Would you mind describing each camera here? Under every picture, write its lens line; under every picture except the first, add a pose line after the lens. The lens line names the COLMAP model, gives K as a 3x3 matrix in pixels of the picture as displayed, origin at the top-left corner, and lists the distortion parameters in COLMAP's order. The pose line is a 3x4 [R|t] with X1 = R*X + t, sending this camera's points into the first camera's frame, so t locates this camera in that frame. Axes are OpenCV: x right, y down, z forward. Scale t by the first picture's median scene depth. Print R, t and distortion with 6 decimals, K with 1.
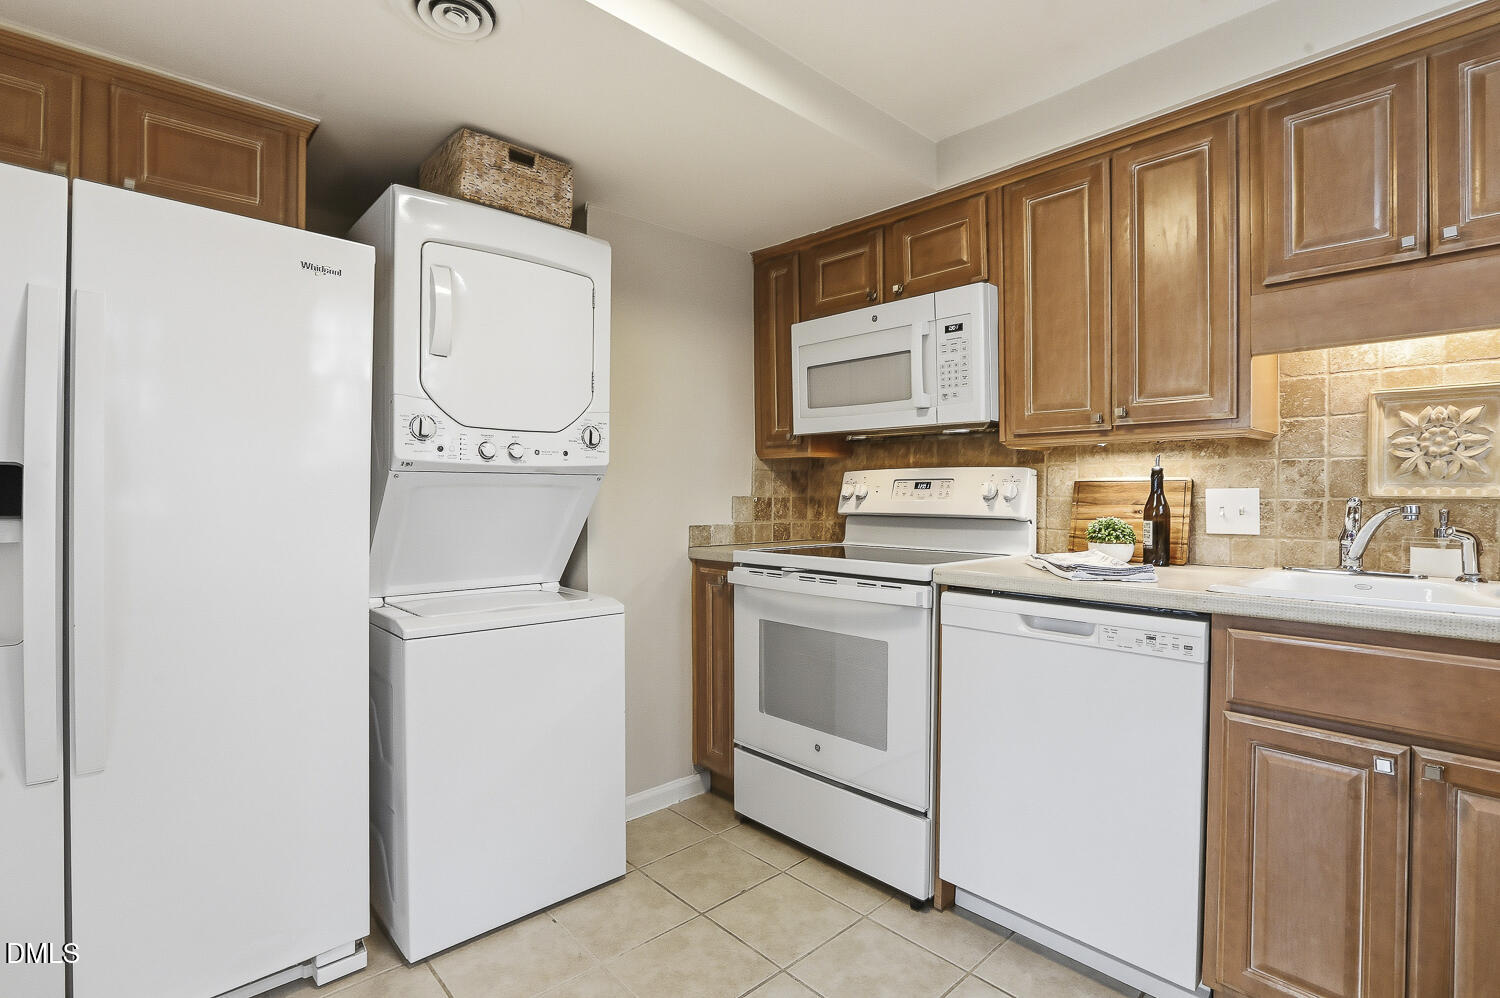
lens RADIAL K [[711.1, 0, 750.0], [0, 711.1, 499.0], [0, 0, 1]] dist [-0.058471, 0.023611]
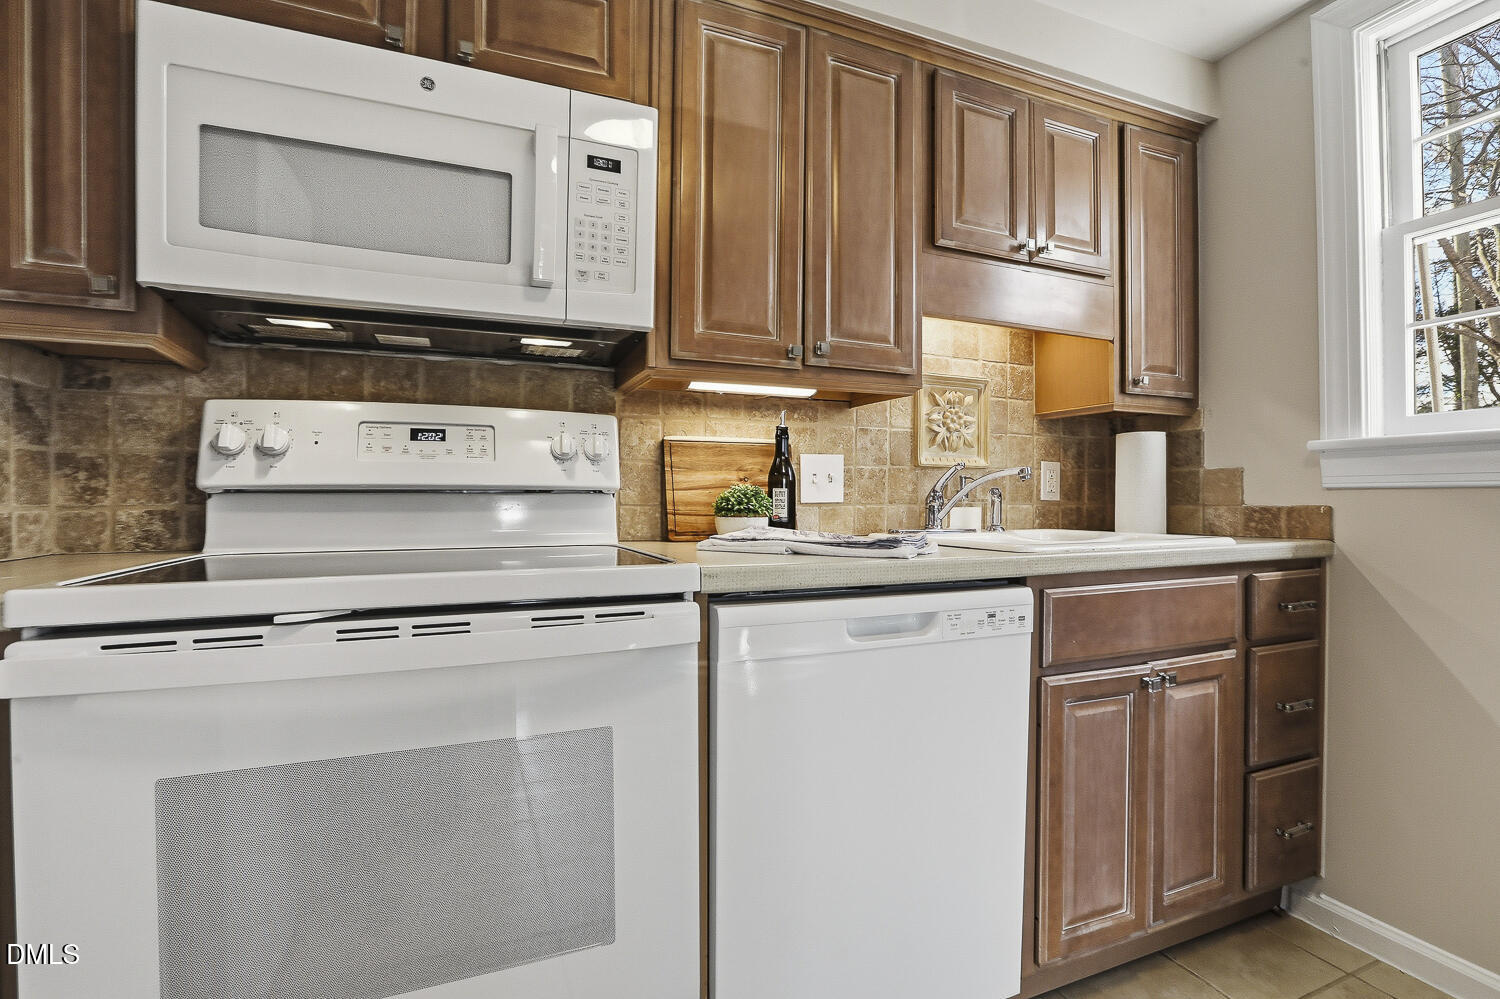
lens RADIAL K [[691.6, 0, 754.8], [0, 691.6, 499.8], [0, 0, 1]] dist [-0.053280, 0.018990]
pose [[0.346184, -0.006316, 0.938146, -0.215004], [0.007403, 0.999965, 0.004000, 0.040042], [-0.938138, 0.005561, 0.346218, 0.715180]]
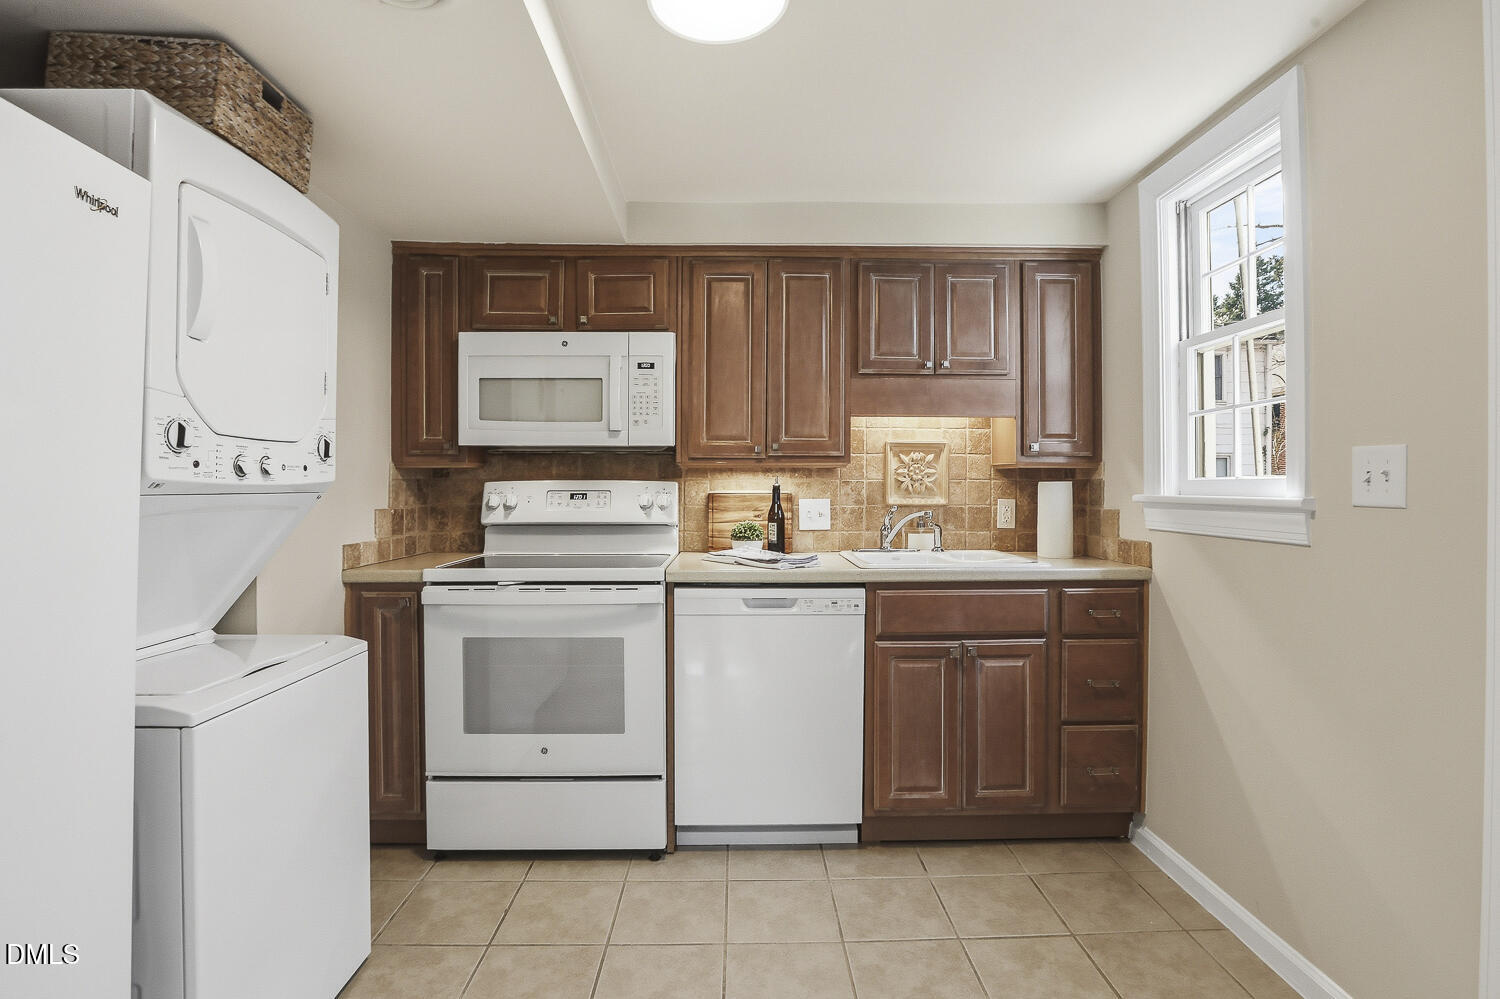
lens RADIAL K [[741.0, 0, 751.2], [0, 741.0, 482.1], [0, 0, 1]] dist [-0.060691, 0.025571]
pose [[0.663413, 0.001475, 0.748252, -0.544687], [0.007240, 0.999939, -0.008390, -0.036800], [-0.748219, 0.010984, 0.663361, 0.049479]]
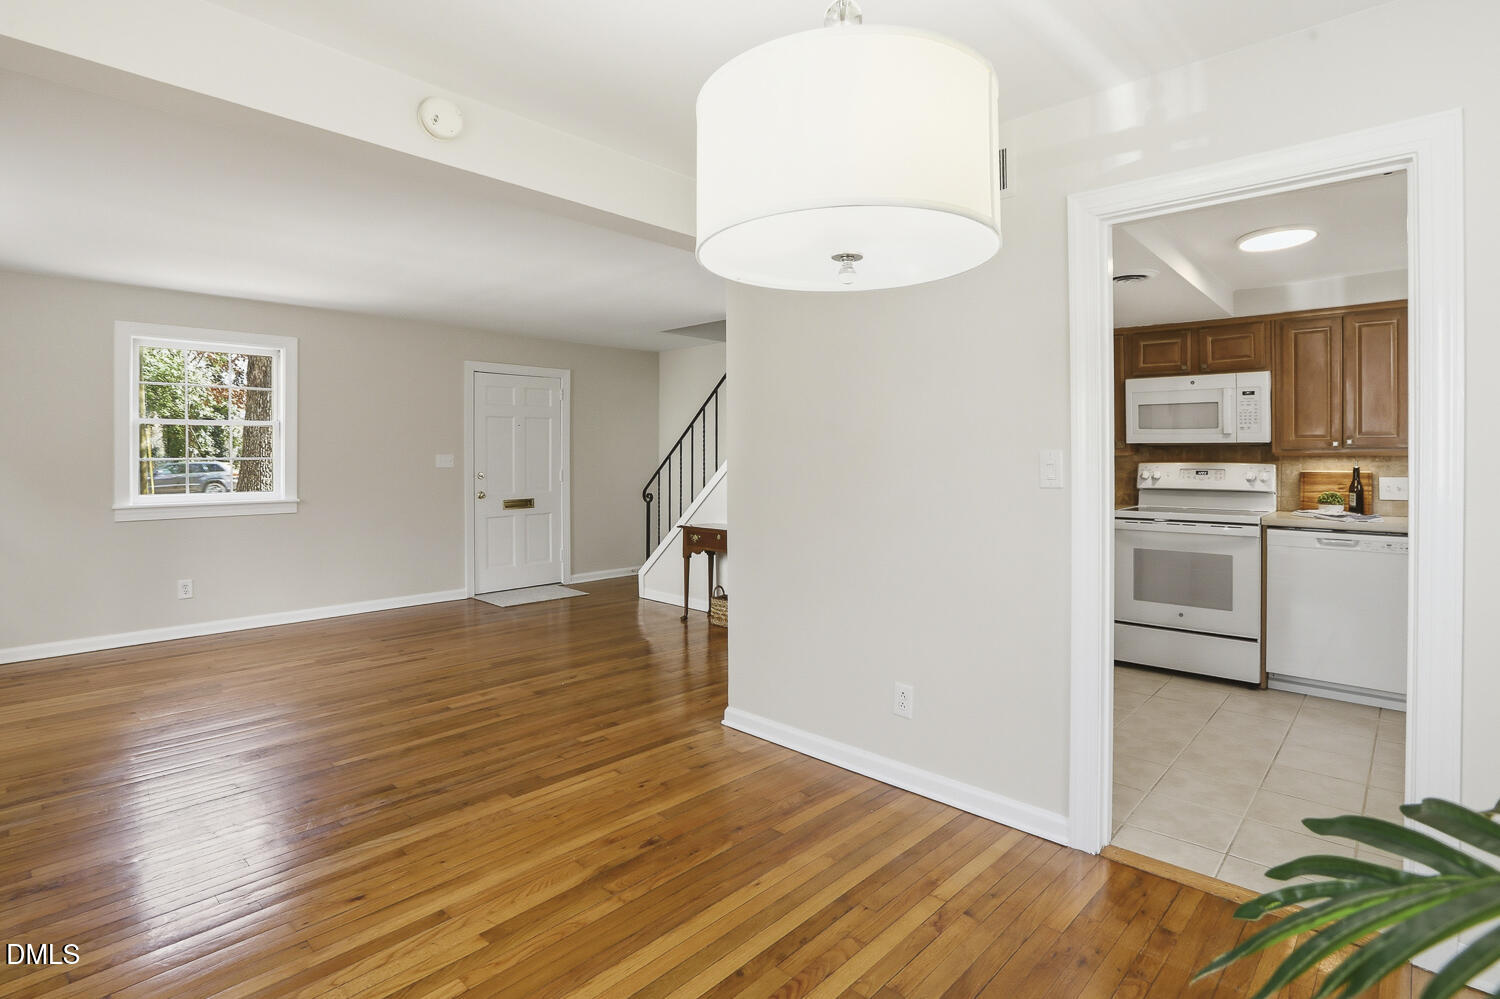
lens RADIAL K [[729.3, 0, 748.4], [0, 729.3, 449.2], [0, 0, 1]] dist [-0.038352, 0.001091]
pose [[0.997991, -0.000578, 0.063346, -1.246332], [0.001587, 0.999873, -0.015886, -0.063665], [-0.063329, 0.015955, 0.997865, -0.892648]]
